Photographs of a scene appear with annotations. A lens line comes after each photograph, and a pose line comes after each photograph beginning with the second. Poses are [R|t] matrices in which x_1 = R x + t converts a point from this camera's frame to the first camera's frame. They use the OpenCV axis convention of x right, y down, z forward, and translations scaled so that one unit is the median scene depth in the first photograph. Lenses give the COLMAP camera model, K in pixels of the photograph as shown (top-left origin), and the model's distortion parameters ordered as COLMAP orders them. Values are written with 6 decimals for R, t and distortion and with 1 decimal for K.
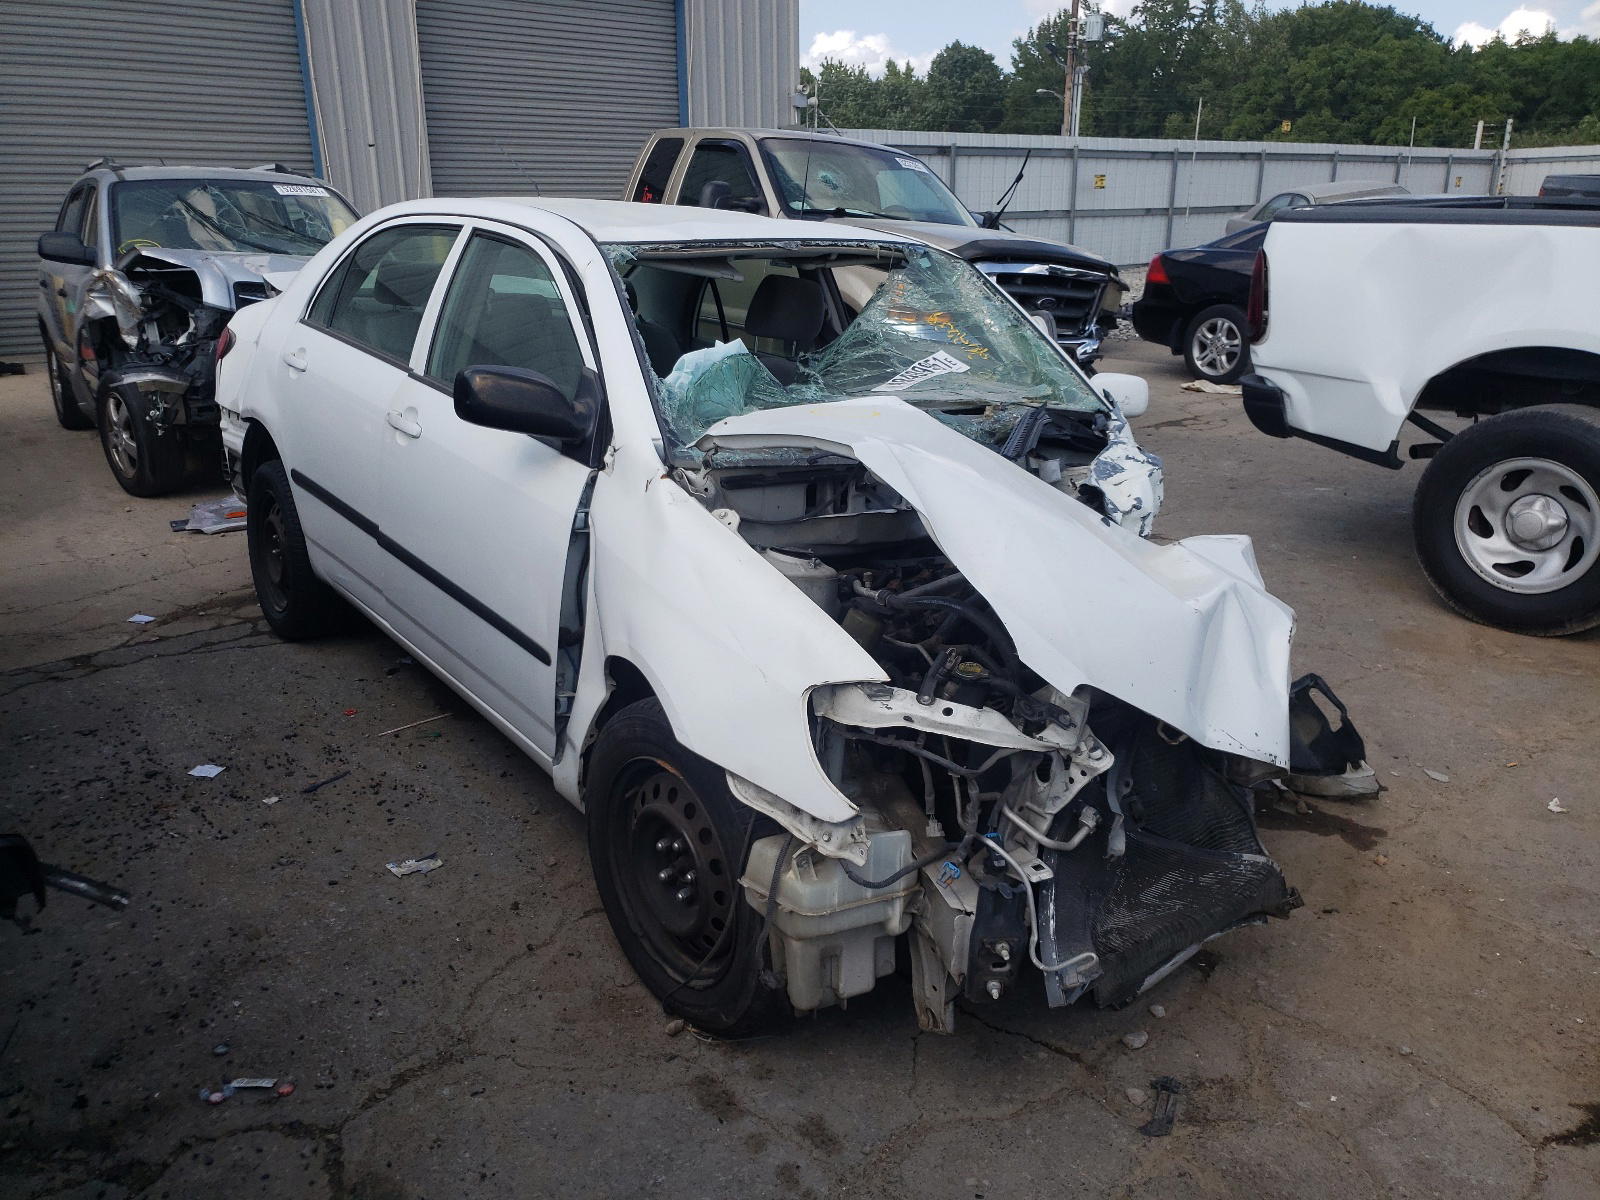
lens RADIAL K [[1246.7, 0, 800.0], [0, 1246.7, 600.0], [0, 0, 1]] dist [0.007147, 0.005027]
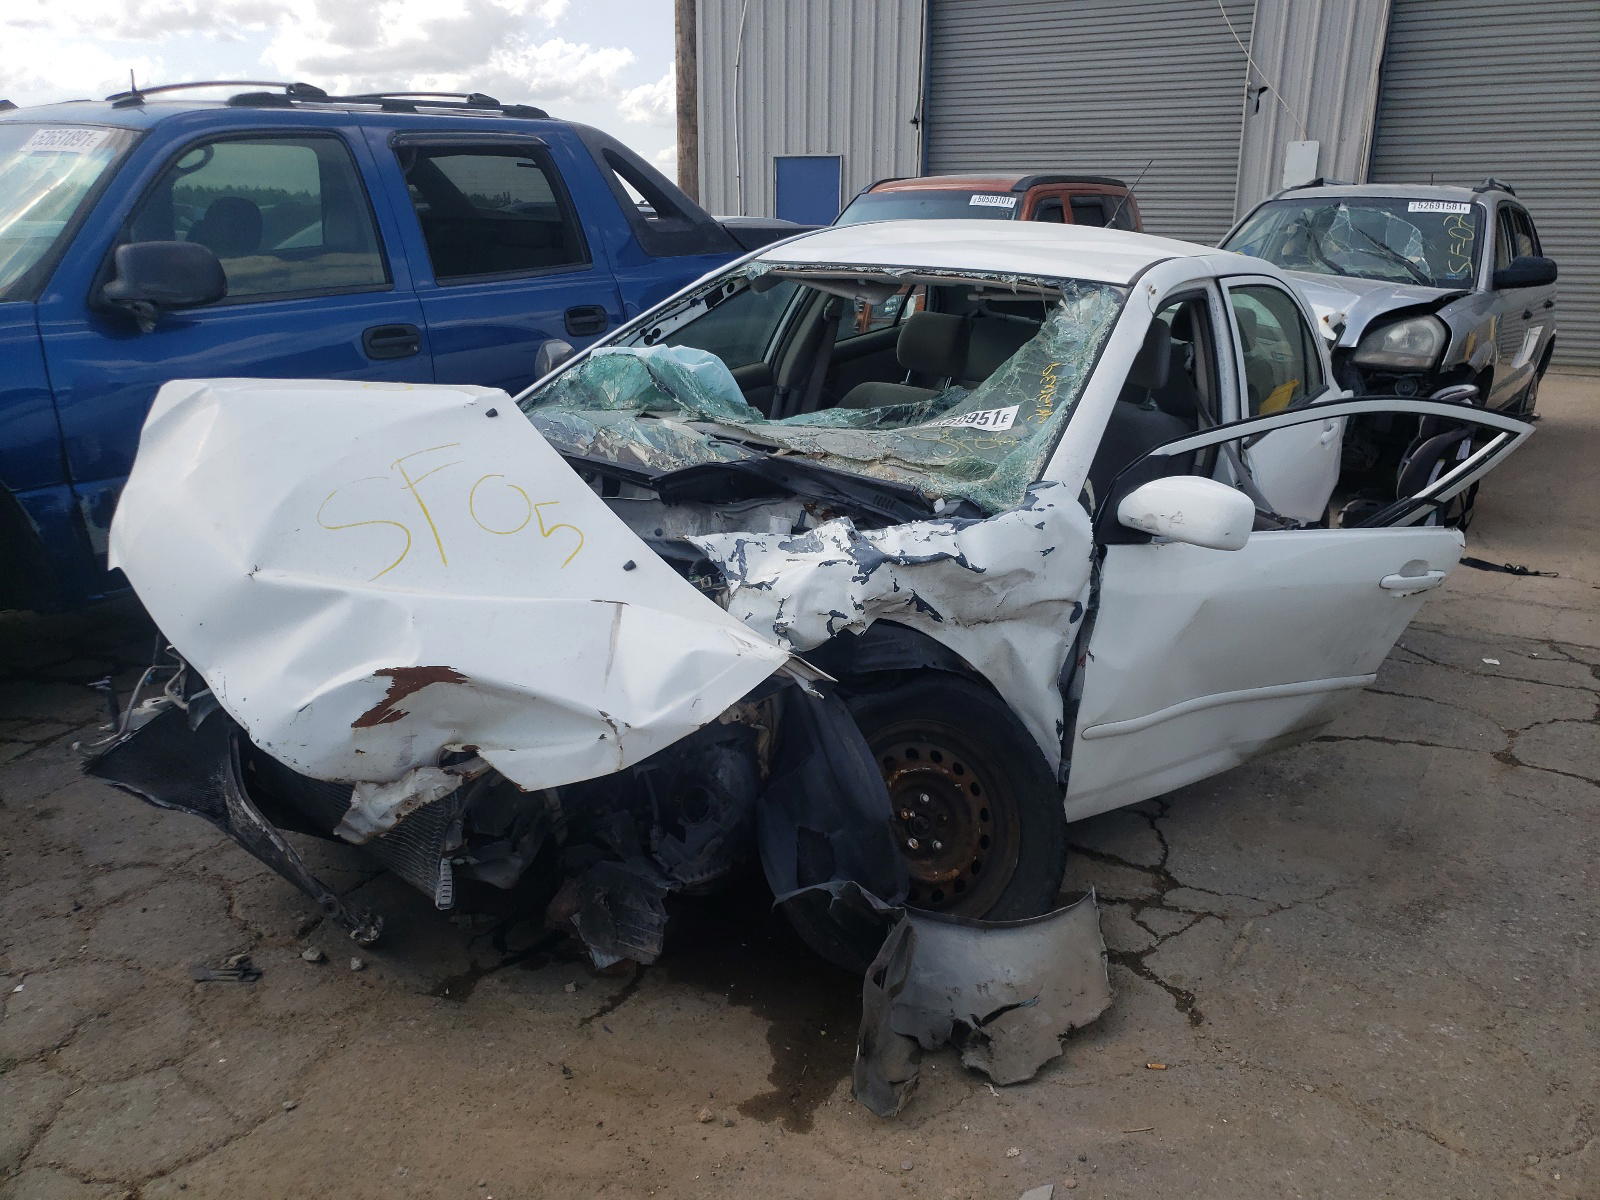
lens RADIAL K [[1246.7, 0, 800.0], [0, 1246.7, 600.0], [0, 0, 1]] dist [0.007147, 0.005027]
pose [[0.330135, 0.283723, -0.900284, 1.045575], [-0.295261, 0.936937, 0.187001, -0.231325], [0.896566, 0.204083, 0.393088, 0.680314]]
